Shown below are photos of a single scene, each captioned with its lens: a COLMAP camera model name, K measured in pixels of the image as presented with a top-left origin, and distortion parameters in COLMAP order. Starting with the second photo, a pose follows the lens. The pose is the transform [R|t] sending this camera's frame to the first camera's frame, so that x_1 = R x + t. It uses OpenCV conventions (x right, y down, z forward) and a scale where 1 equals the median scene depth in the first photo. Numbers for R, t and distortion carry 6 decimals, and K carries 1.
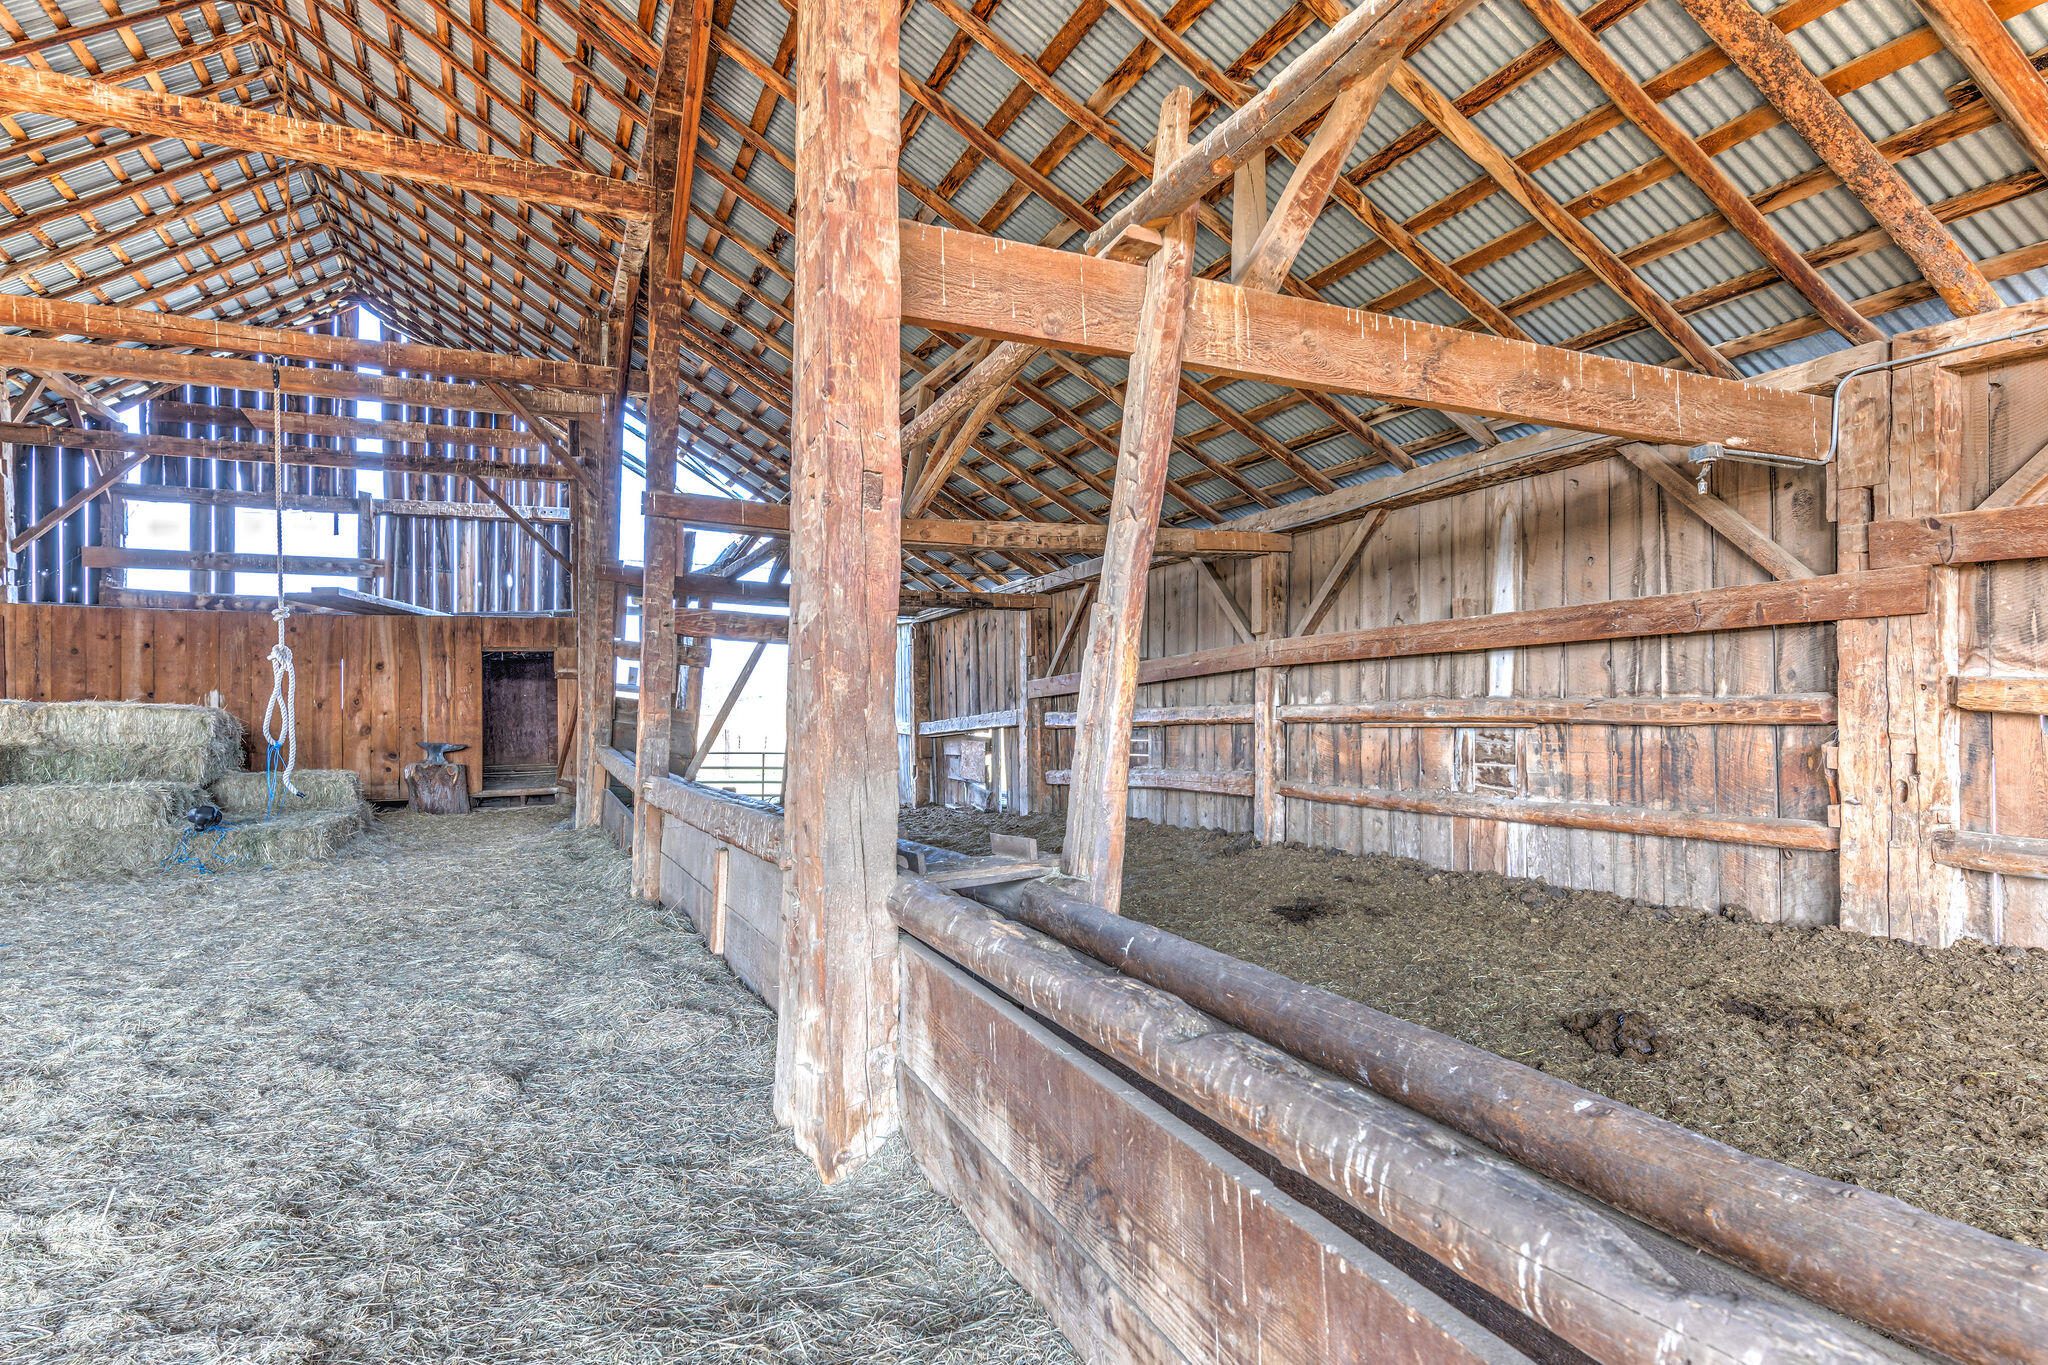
lens RADIAL K [[1131.7, 0, 1012.3], [0, 1131.7, 693.3], [0, 0, 1]] dist [0.013377, 0.000075]
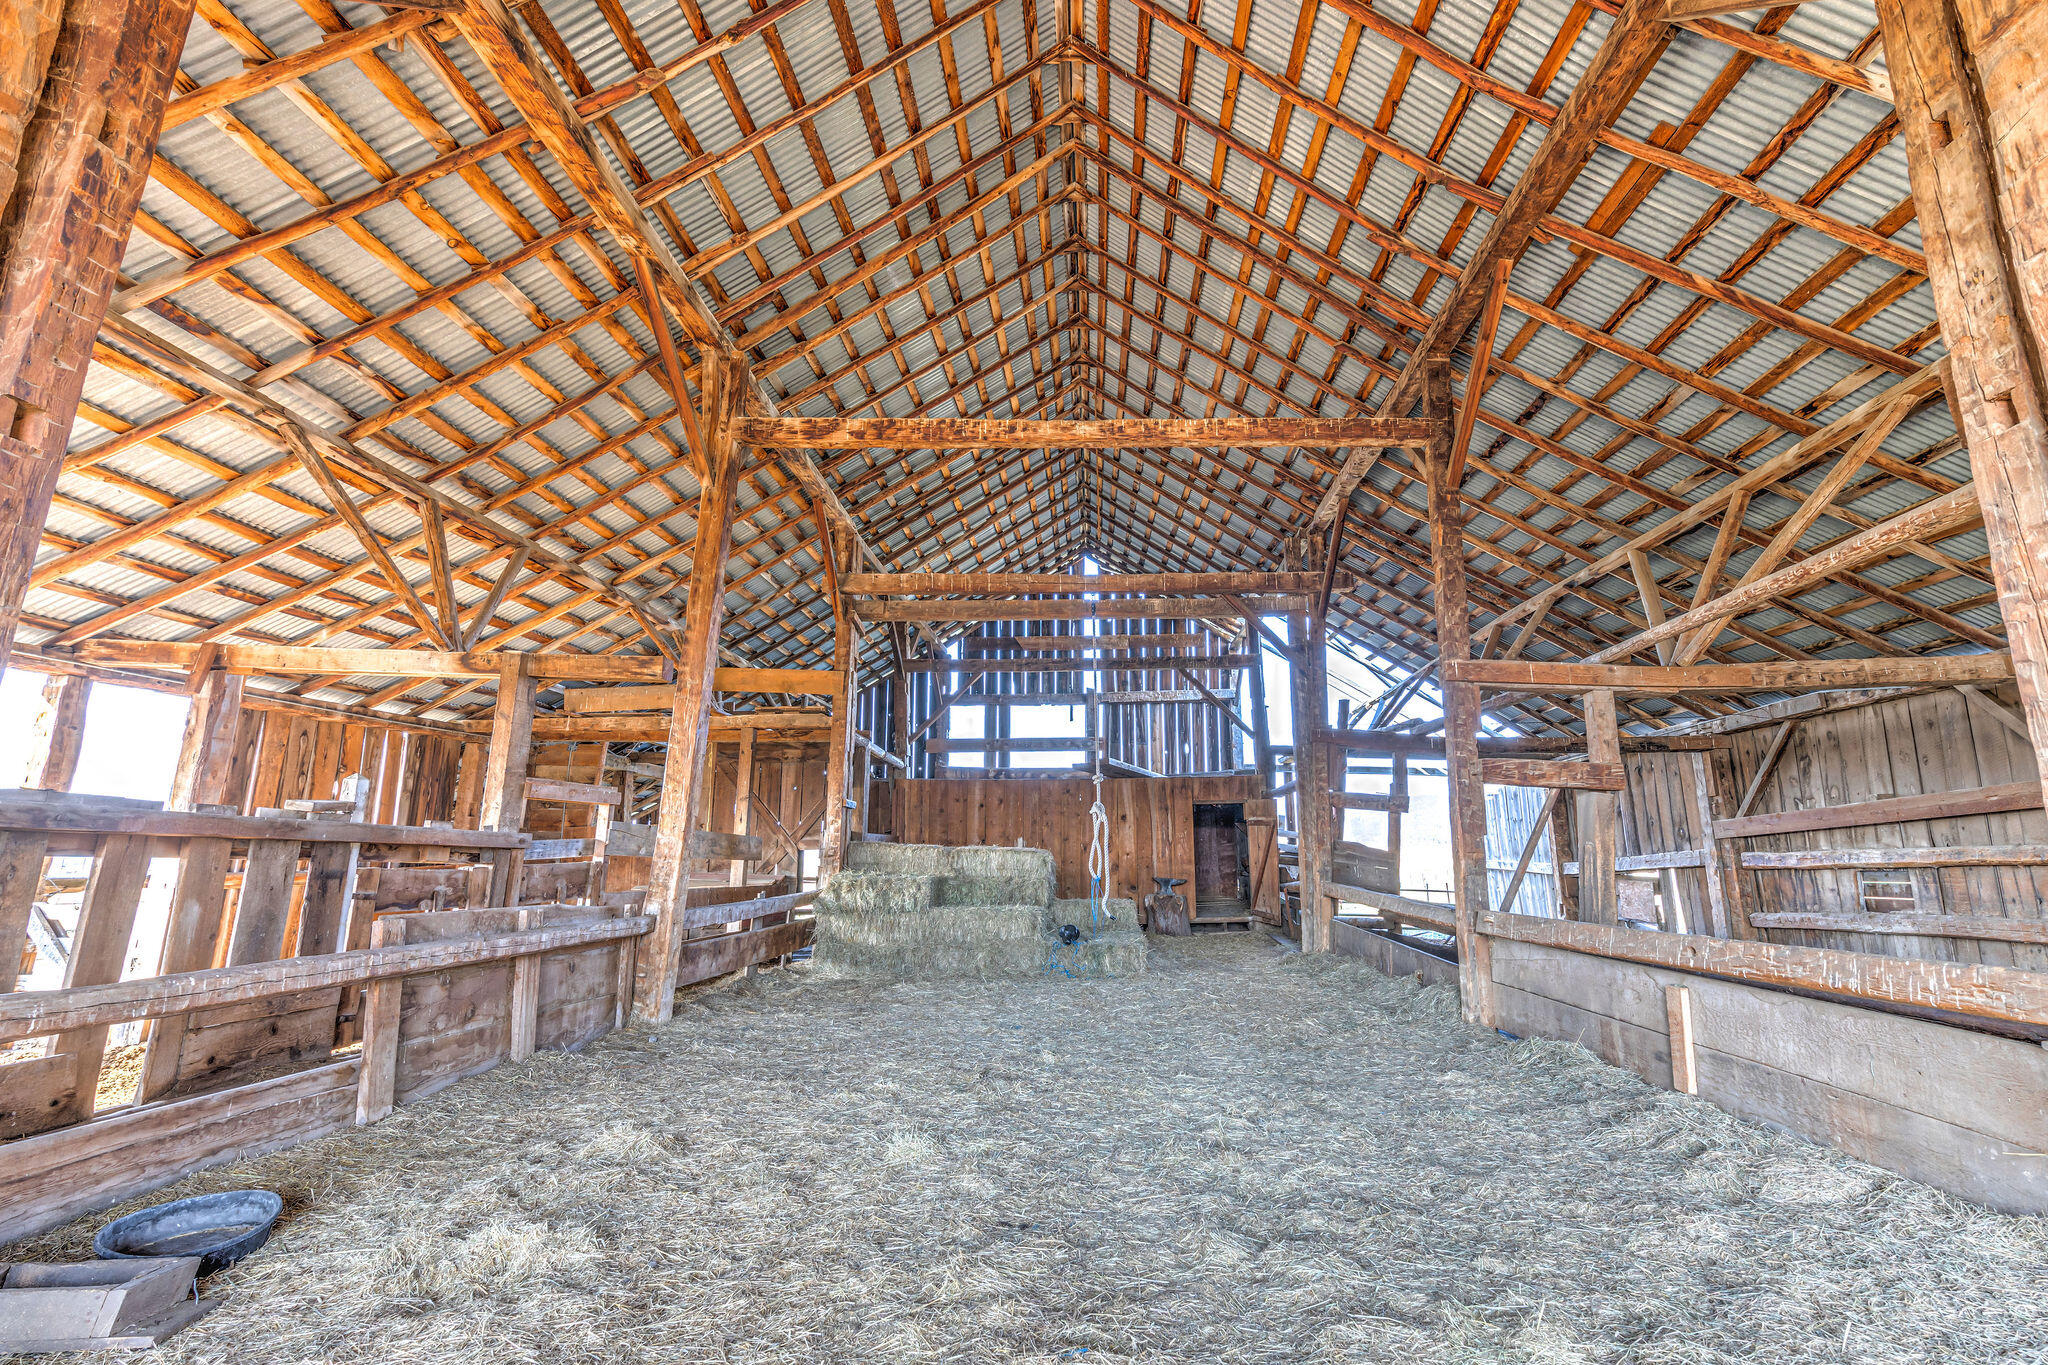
lens RADIAL K [[946.8, 0, 1076.3], [0, 946.8, 671.3], [0, 0, 1]] dist [0.000236, 0.000355]
pose [[0.903409, -0.082570, -0.420756, -0.126832], [0.008746, 0.984628, -0.174447, 0.000005], [0.428692, 0.153918, 0.890243, -0.018018]]
